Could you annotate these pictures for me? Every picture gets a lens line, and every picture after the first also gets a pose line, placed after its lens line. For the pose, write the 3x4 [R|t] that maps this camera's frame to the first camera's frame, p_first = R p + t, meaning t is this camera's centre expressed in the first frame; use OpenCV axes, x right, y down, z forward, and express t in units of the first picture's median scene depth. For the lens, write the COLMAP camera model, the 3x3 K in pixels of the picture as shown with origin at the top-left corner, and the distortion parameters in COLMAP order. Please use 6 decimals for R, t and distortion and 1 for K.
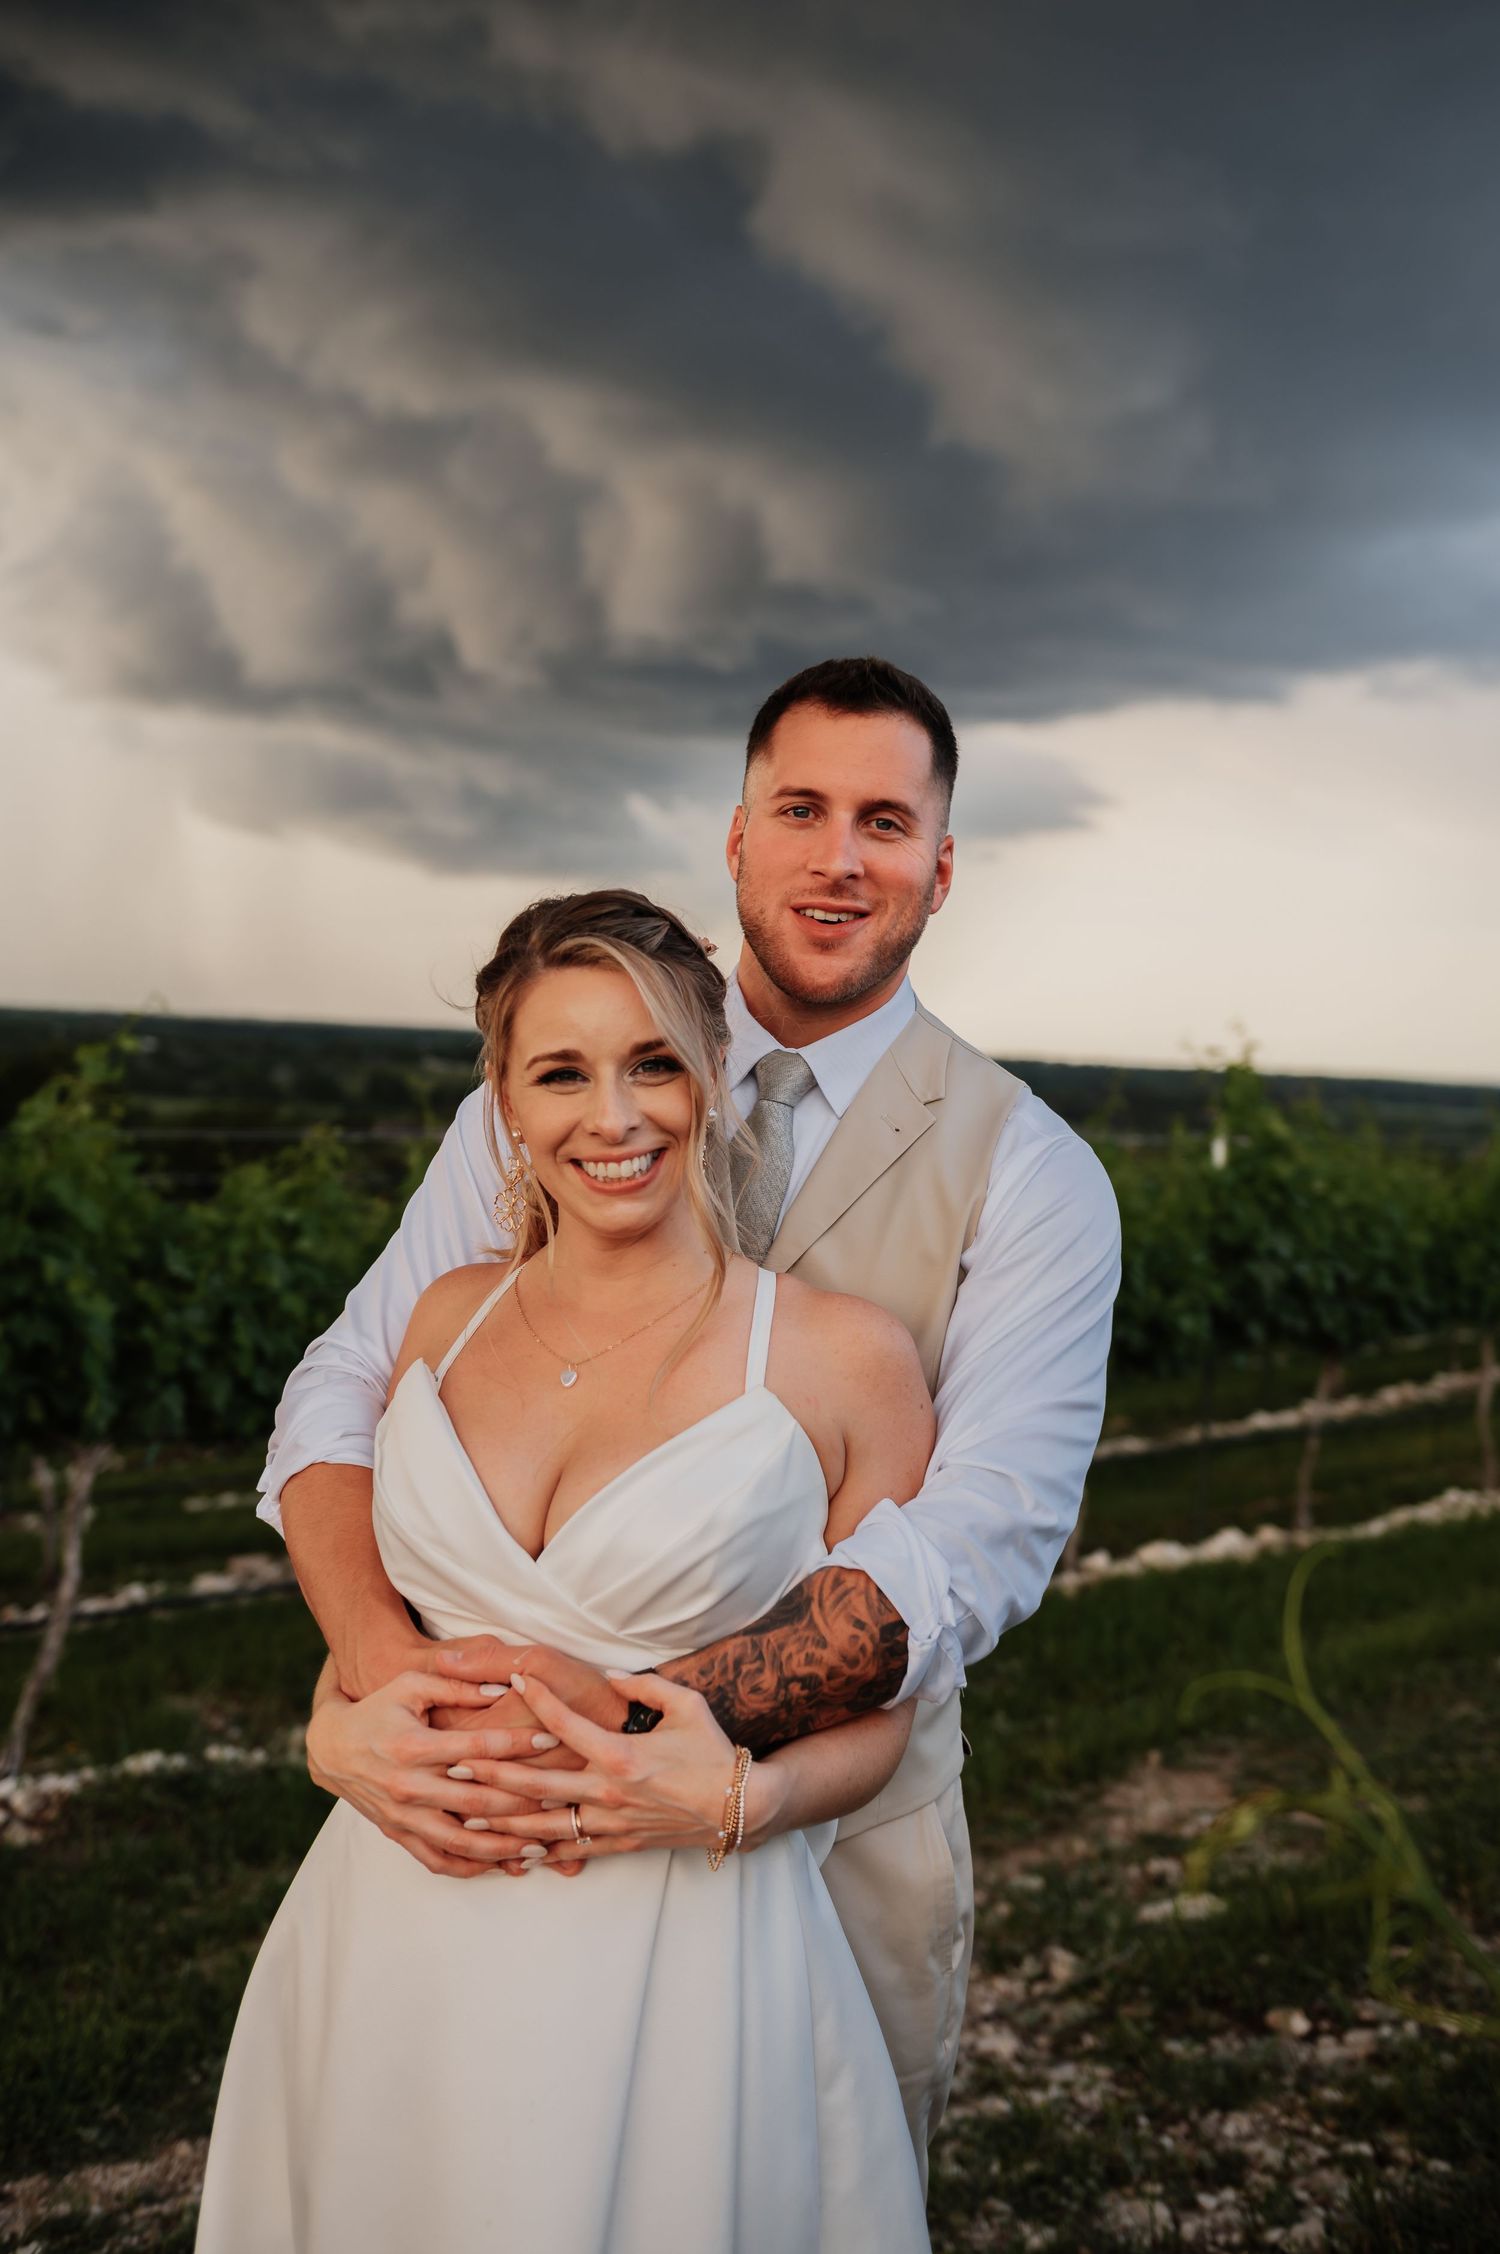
lens RADIAL K [[2455.5, 0, 758.3], [0, 2455.5, 1115.3], [0, 0, 1]] dist [0.048401, 0.000000]
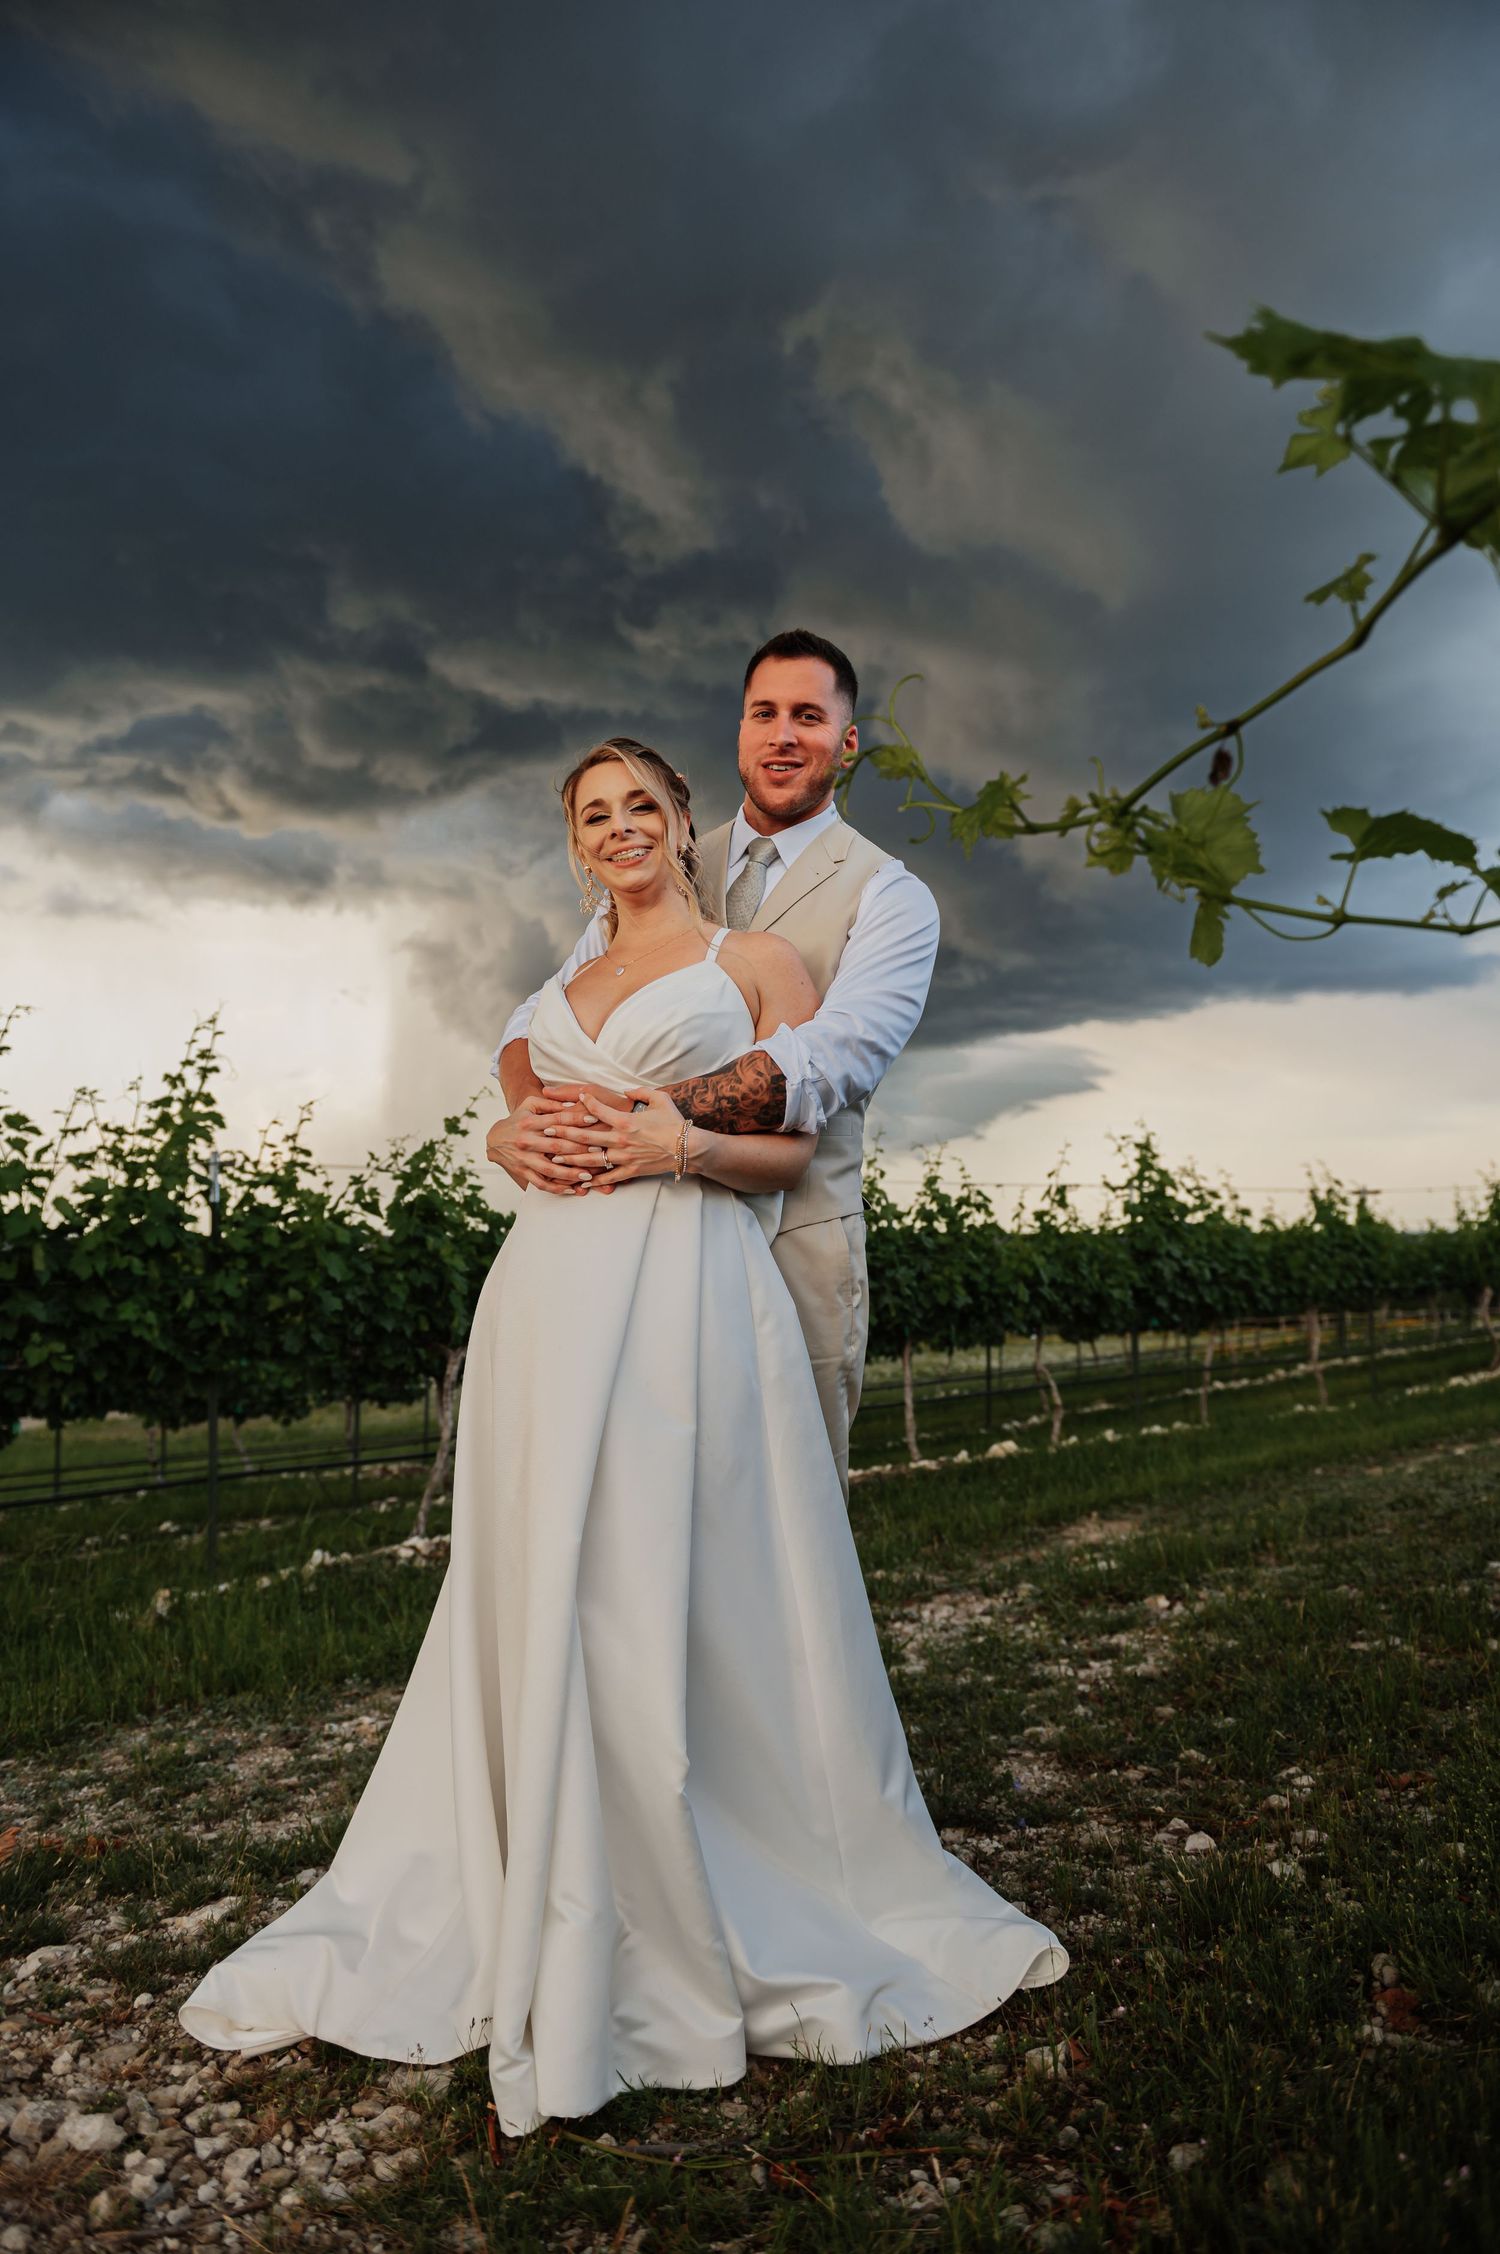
lens RADIAL K [[1501.0, 0, 768.5], [0, 1501.0, 1124.0], [0, 0, 1]] dist [0.014974, -0.017009]
pose [[0.994574, -0.065341, -0.080956, 0.066593], [0.054840, 0.990543, -0.125763, 0.185859], [0.088408, 0.120641, 0.988752, -0.072043]]
